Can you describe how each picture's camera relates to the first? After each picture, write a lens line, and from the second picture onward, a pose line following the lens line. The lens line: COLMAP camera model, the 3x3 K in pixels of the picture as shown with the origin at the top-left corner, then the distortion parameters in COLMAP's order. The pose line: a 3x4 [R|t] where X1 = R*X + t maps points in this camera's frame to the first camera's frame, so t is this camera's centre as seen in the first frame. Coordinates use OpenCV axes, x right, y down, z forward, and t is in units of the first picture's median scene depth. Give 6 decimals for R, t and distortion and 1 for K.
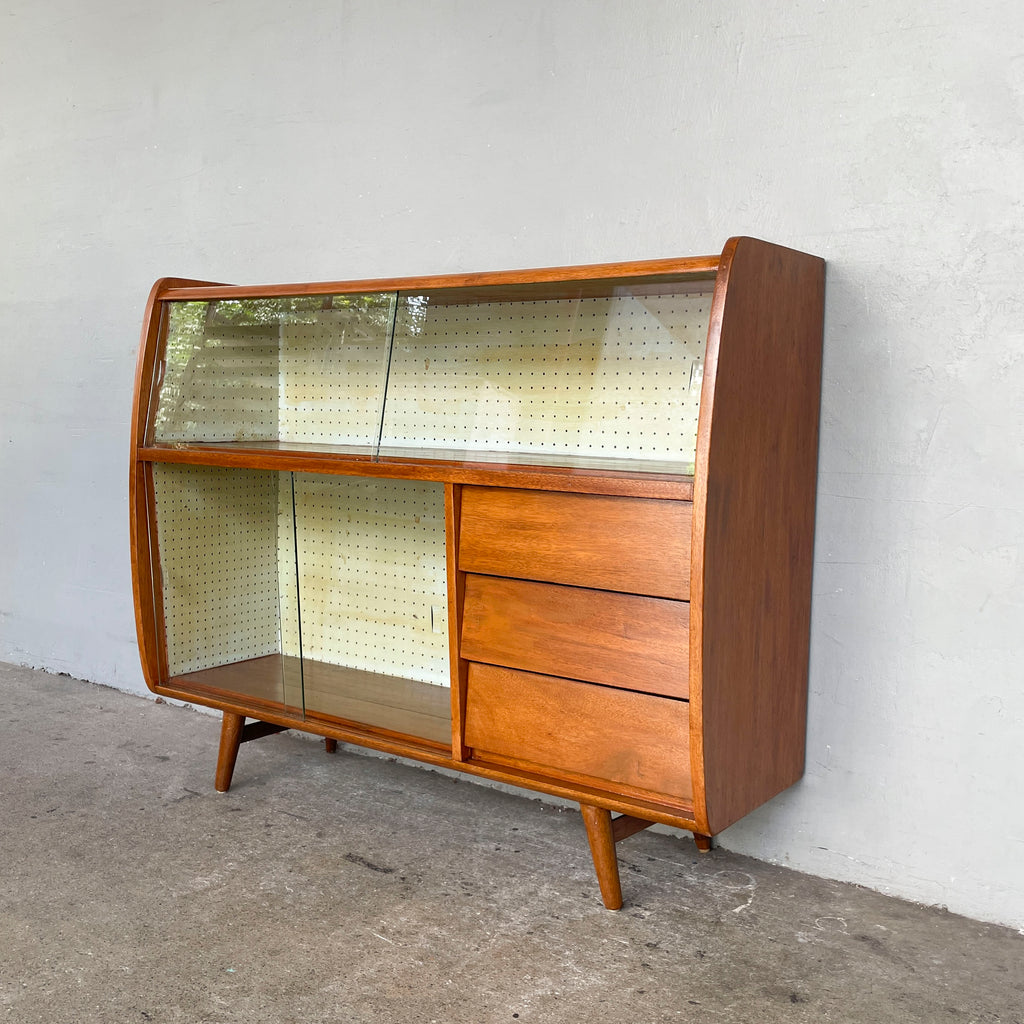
lens RADIAL K [[1164.2, 0, 512.0], [0, 1164.2, 512.0], [0, 0, 1]] dist [0.109147, -0.205239]
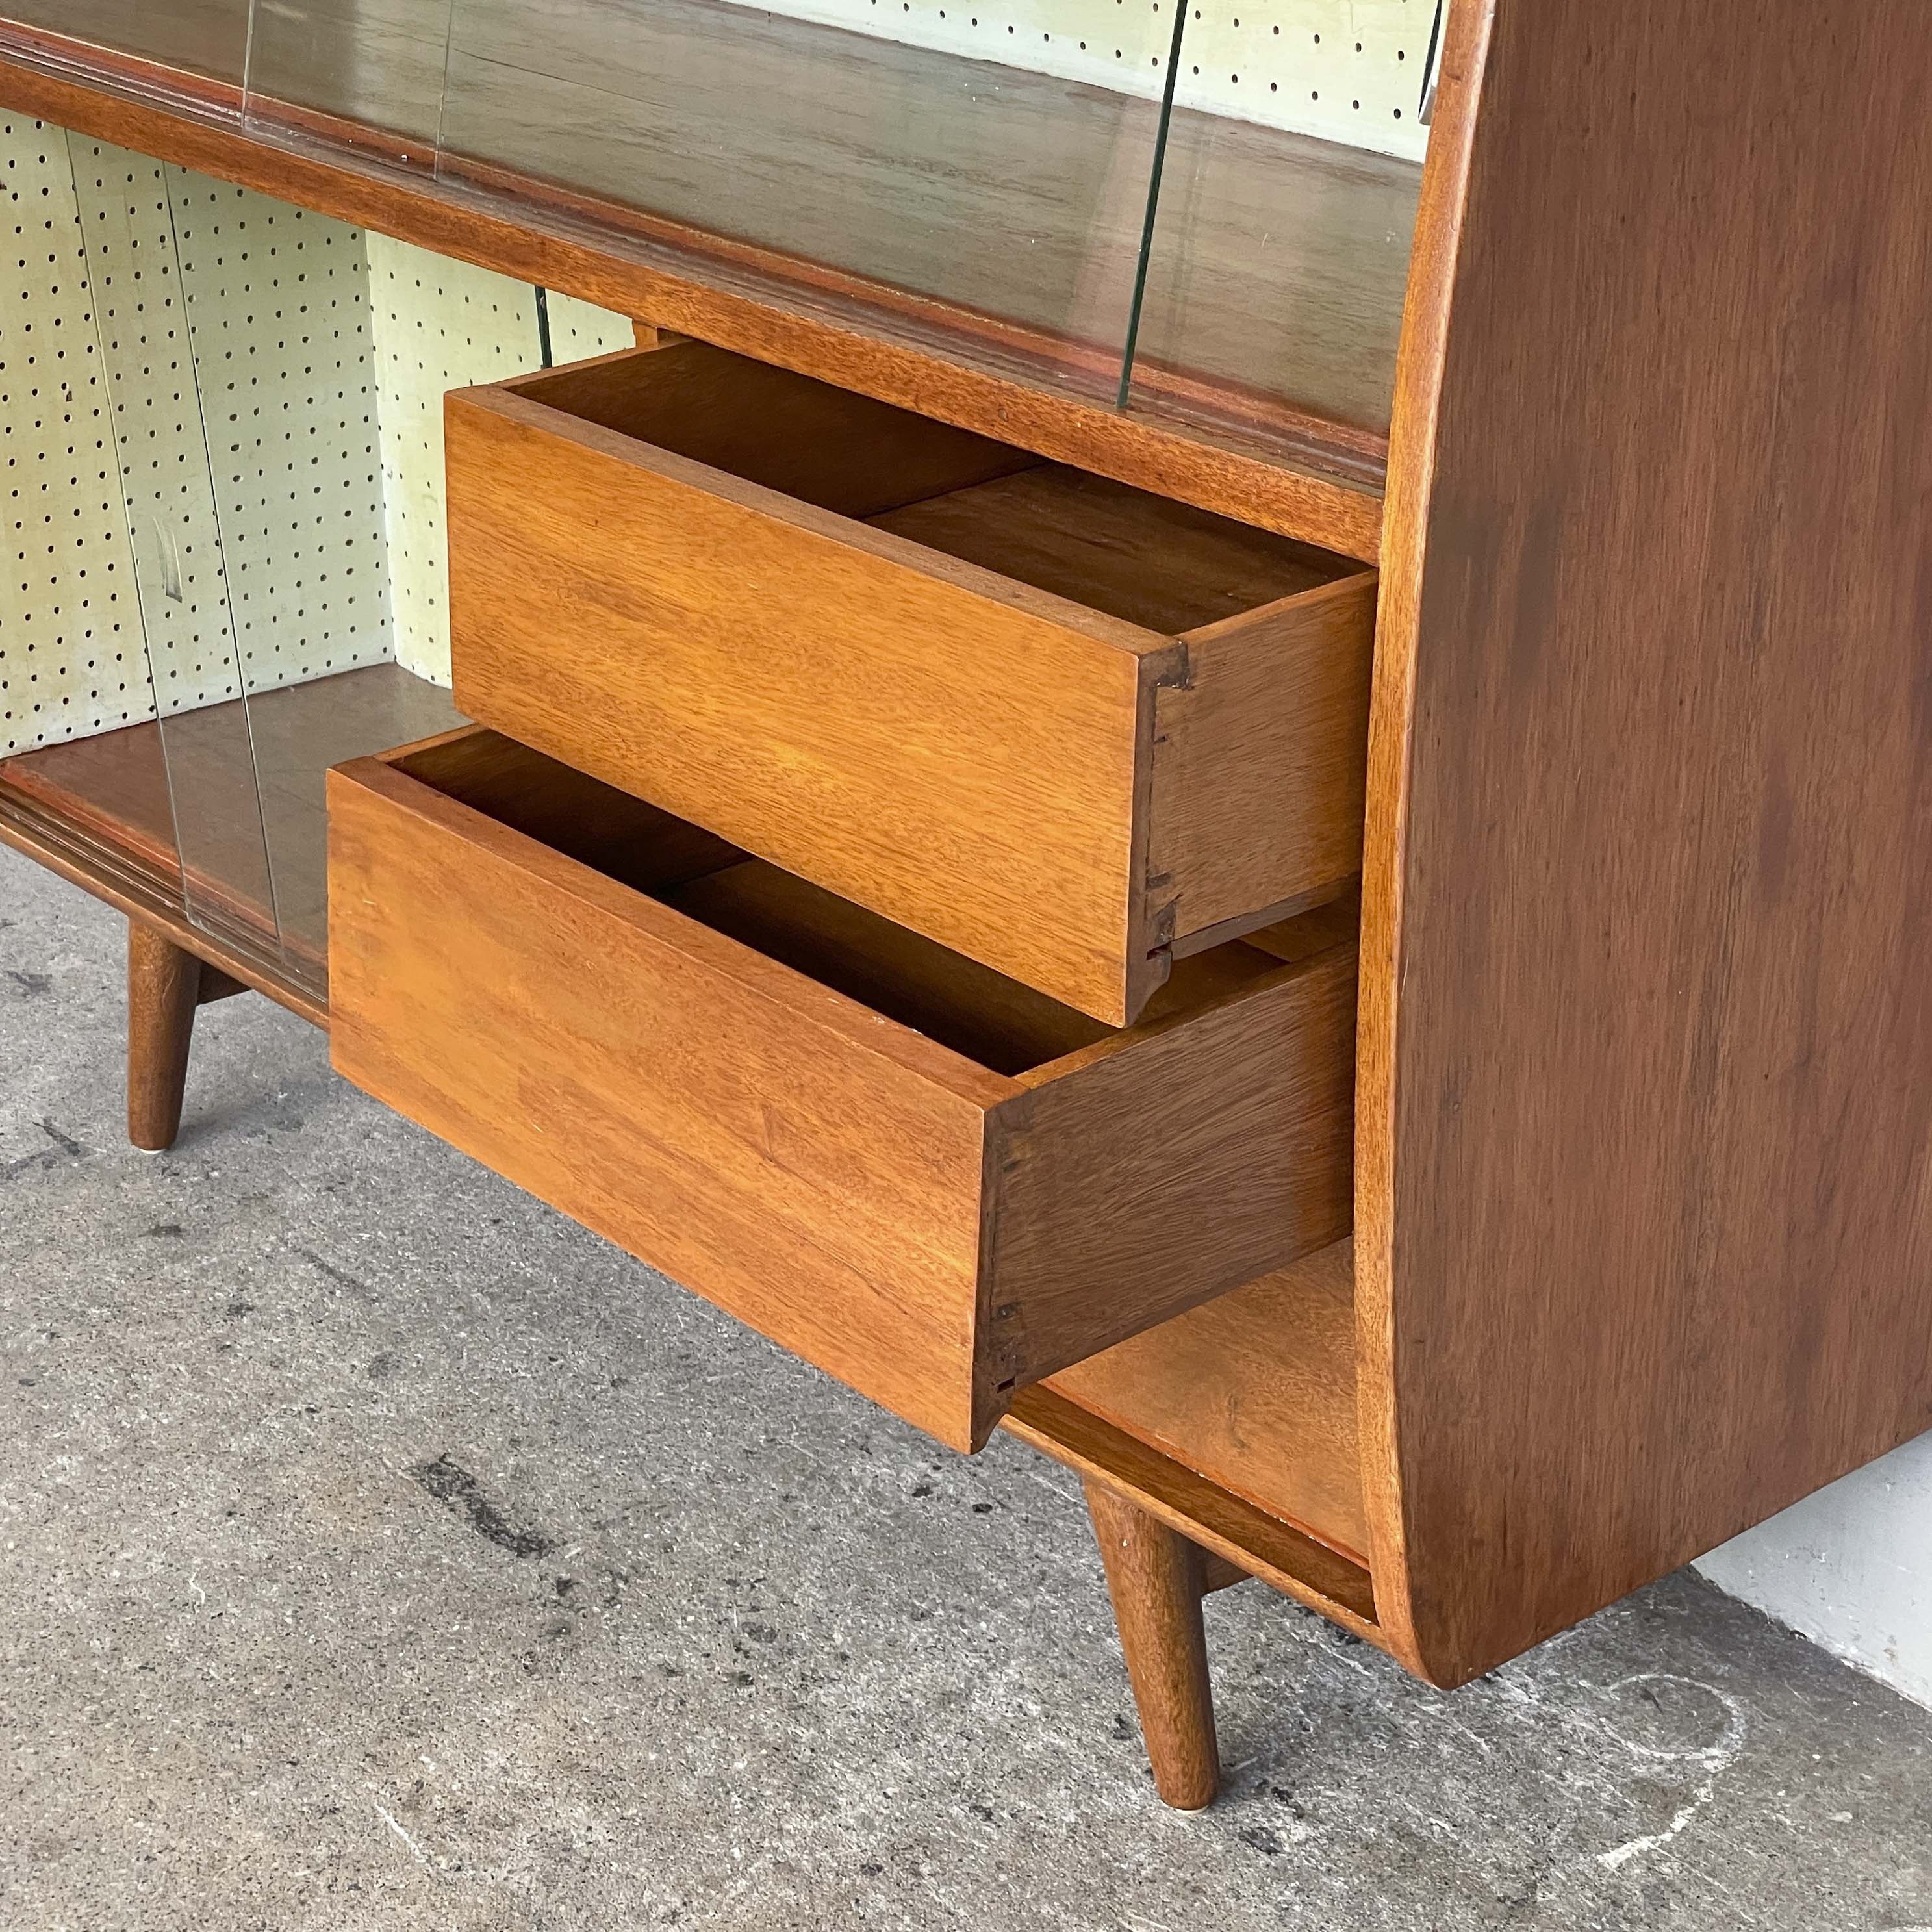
lens RADIAL K [[3950.0, 0, 966.0], [0, 3950.0, 966.0], [0, 0, 1]] dist [0.077217, 0.192636]
pose [[0.974023, 0.081134, -0.211417, 0.203640], [-0.010767, 0.949149, 0.314642, -0.157470], [0.226194, -0.304192, 0.925367, 0.117378]]
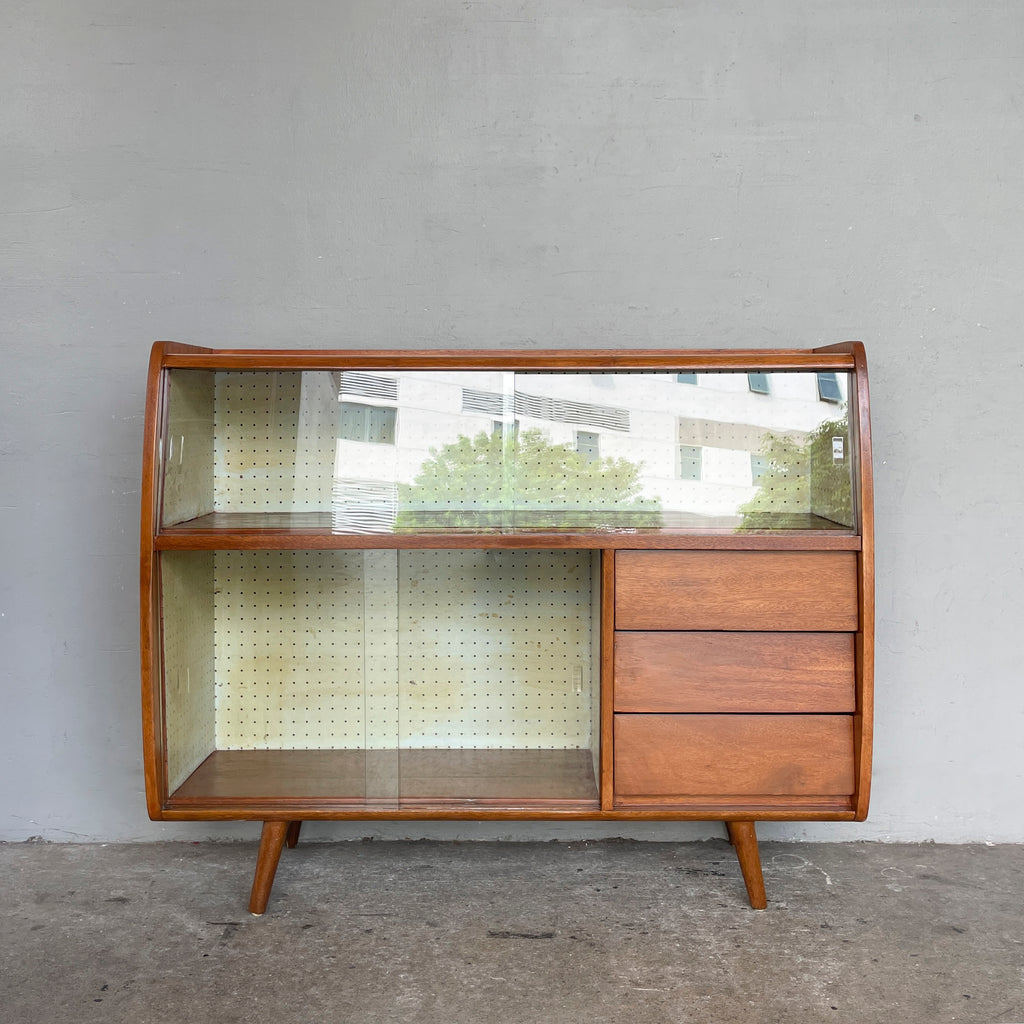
lens RADIAL K [[1194.0, 0, 549.3], [0, 1194.0, 433.6], [0, 0, 1]] dist [0.111732, -0.181670]
pose [[0.805745, -0.031444, 0.591428, -0.693250], [0.069893, 0.996660, -0.042230, -0.082038], [-0.588125, 0.075363, 0.805251, 0.117617]]
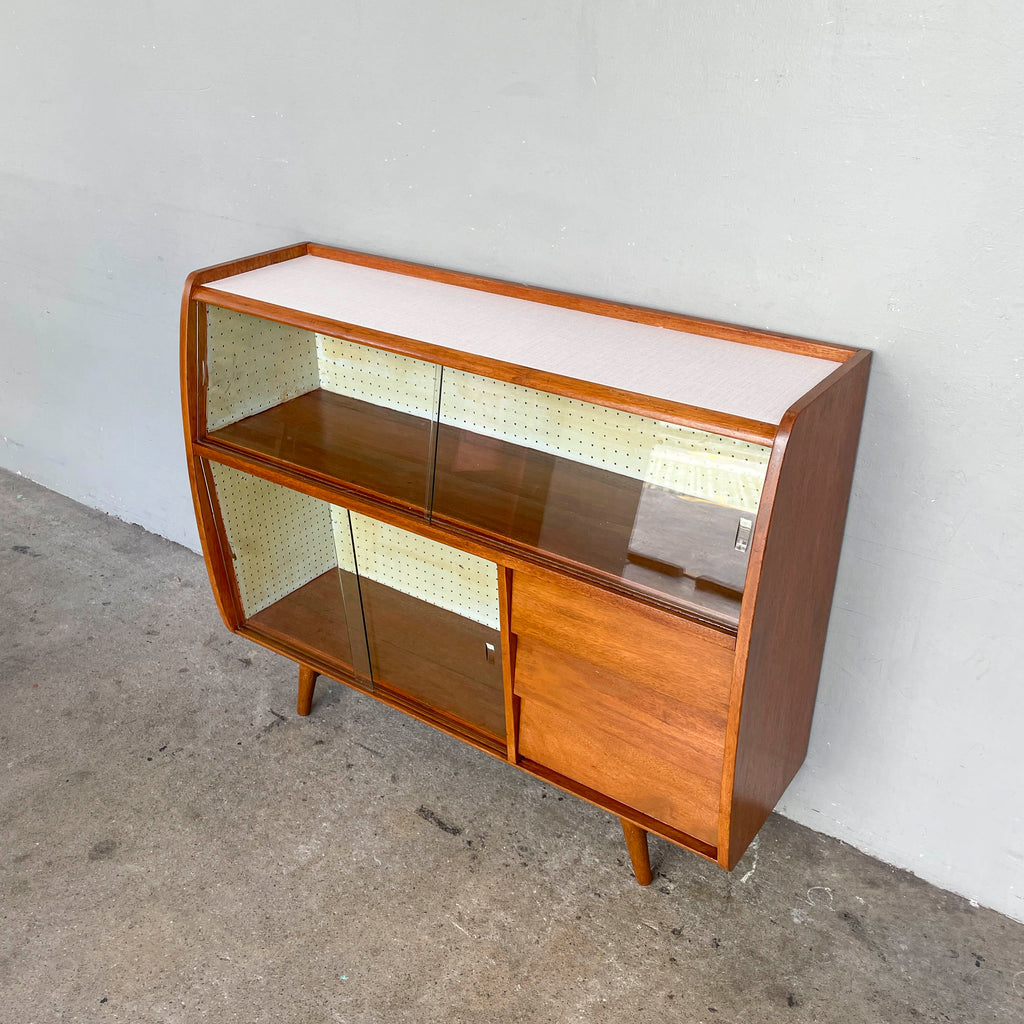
lens RADIAL K [[1052.2, 0, 525.2], [0, 1052.2, 505.8], [0, 0, 1]] dist [0.094438, -0.161479]
pose [[0.999705, -0.021164, 0.011947, -0.039073], [0.015035, 0.924801, 0.380154, -0.408670], [-0.019094, -0.379862, 0.924846, 0.111378]]
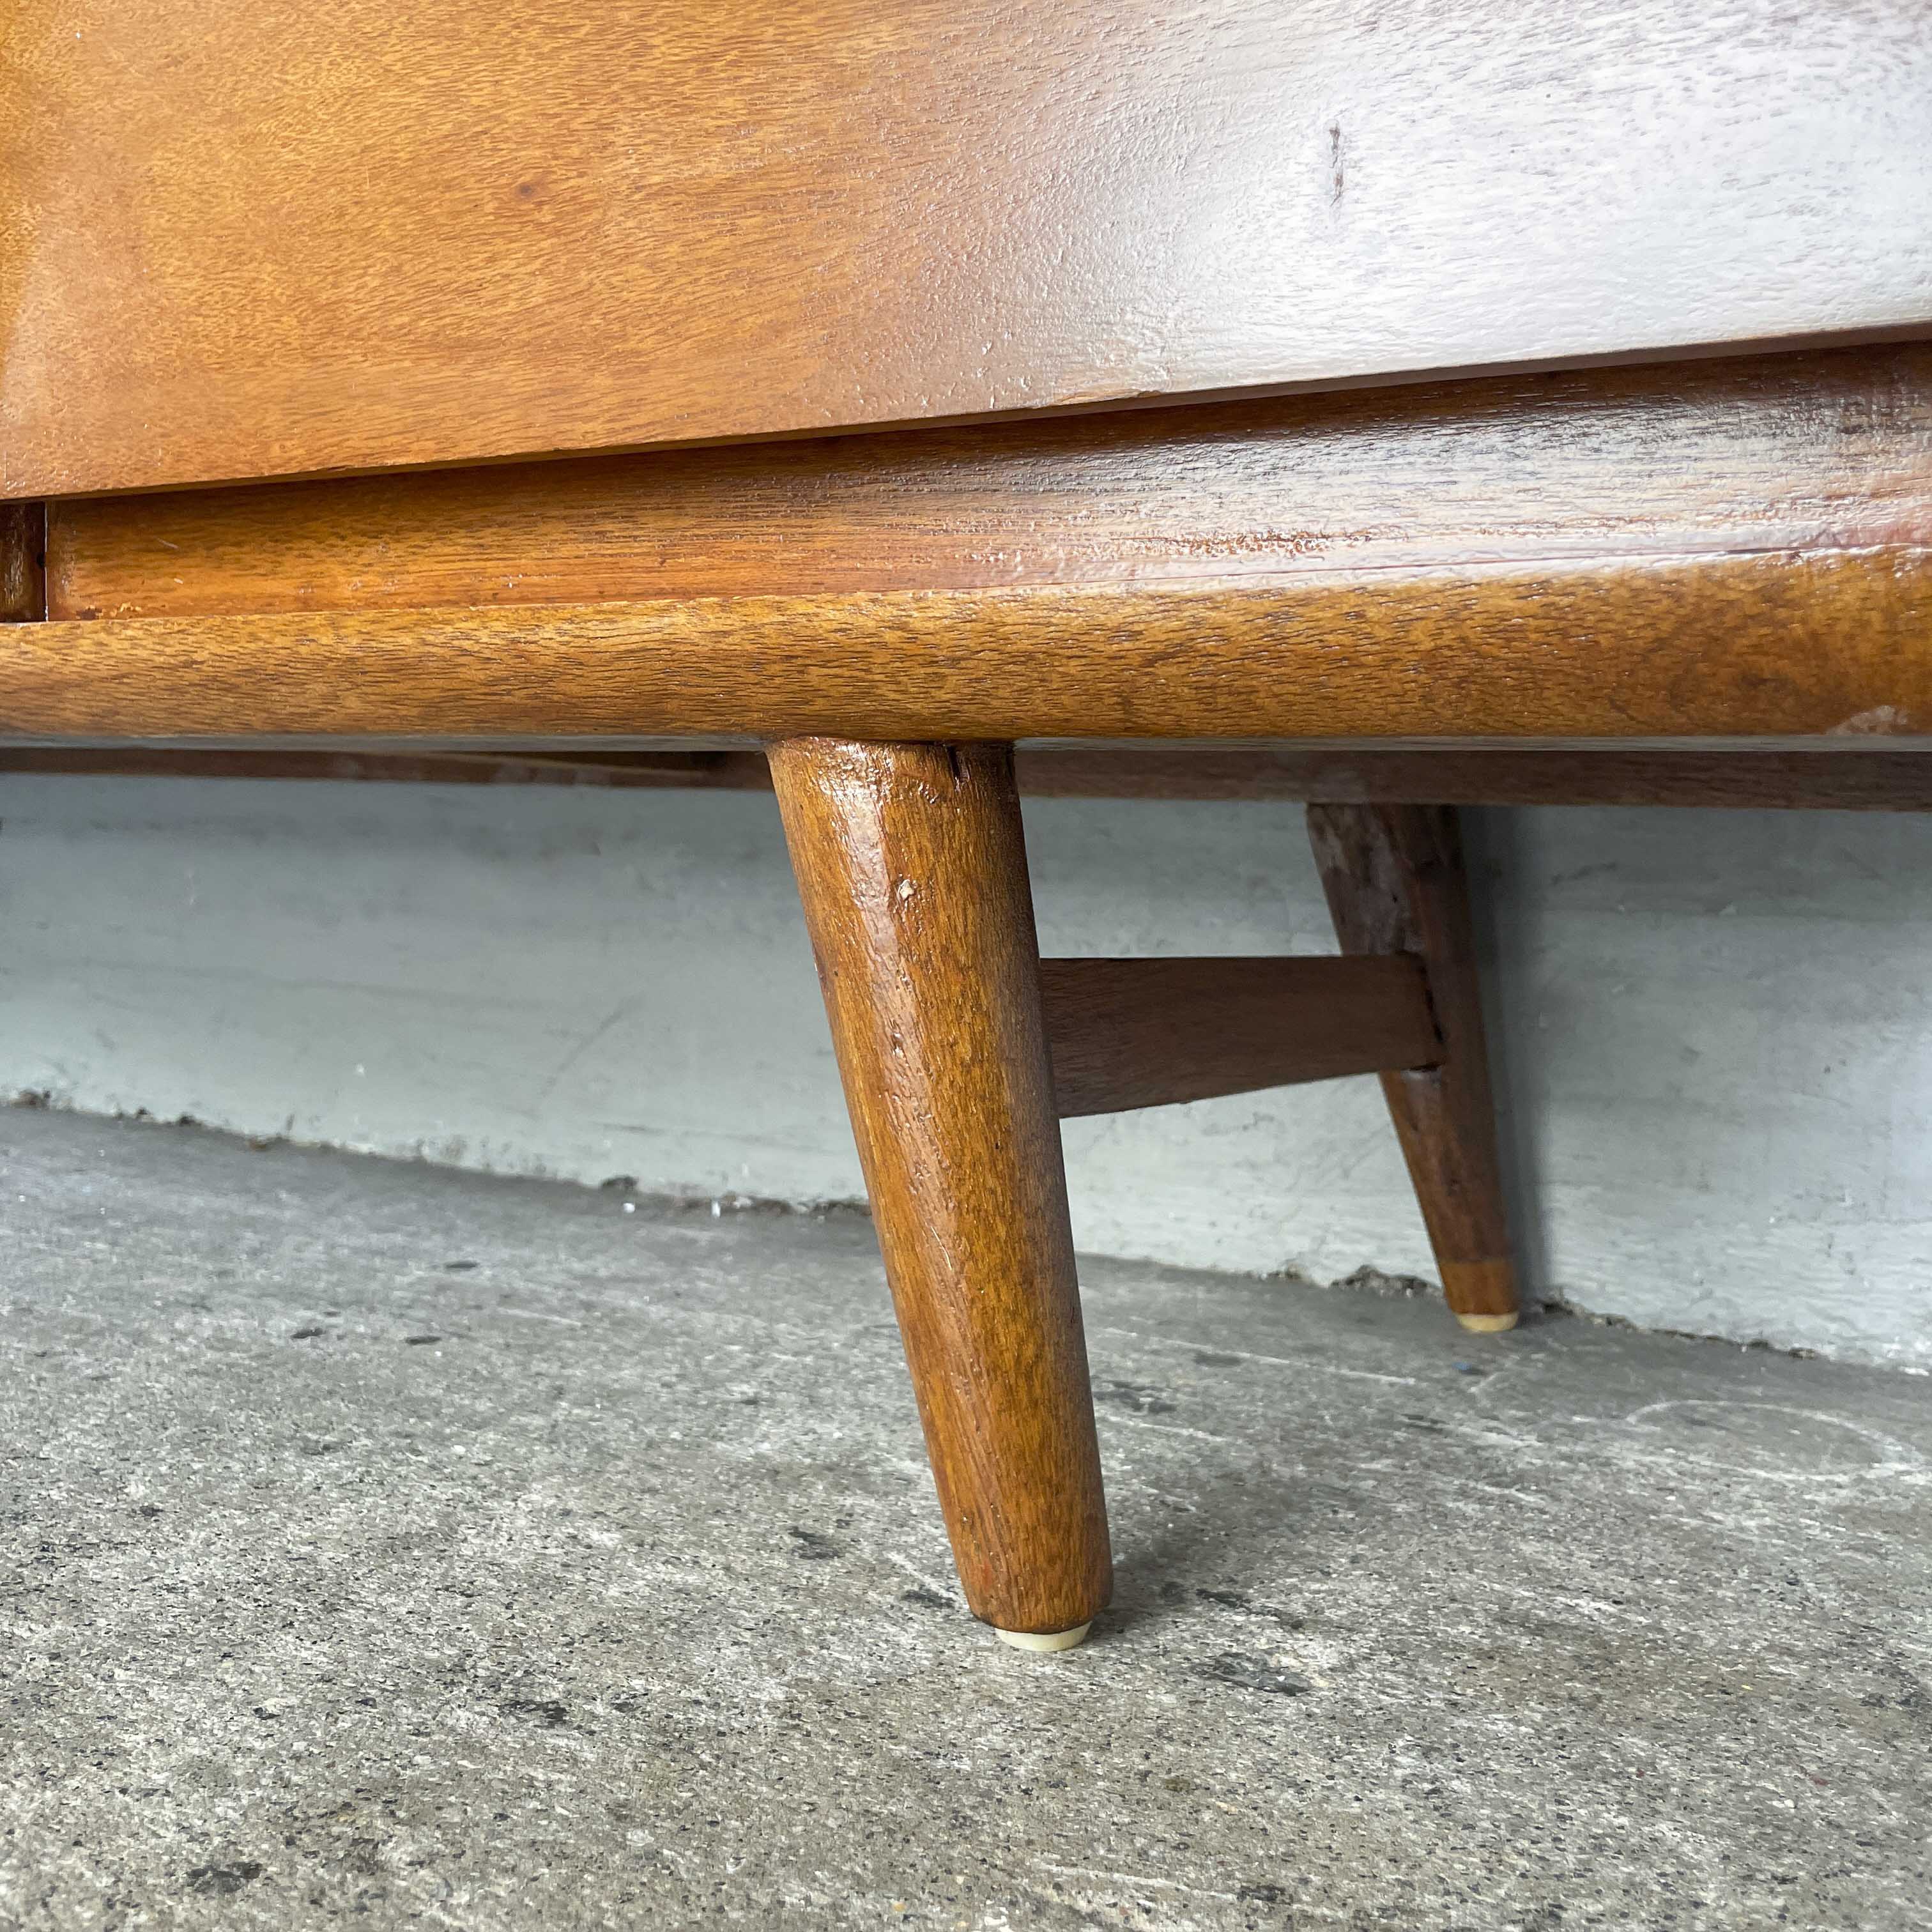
lens RADIAL K [[1993.6, 0, 969.4], [0, 1993.6, 931.1], [0, 0, 1]] dist [0.072605, -0.120666]
pose [[0.993215, 0.011076, 0.115765, 0.048829], [-0.004701, 0.998465, -0.055191, 0.250094], [-0.116199, 0.054273, 0.991742, 0.713536]]
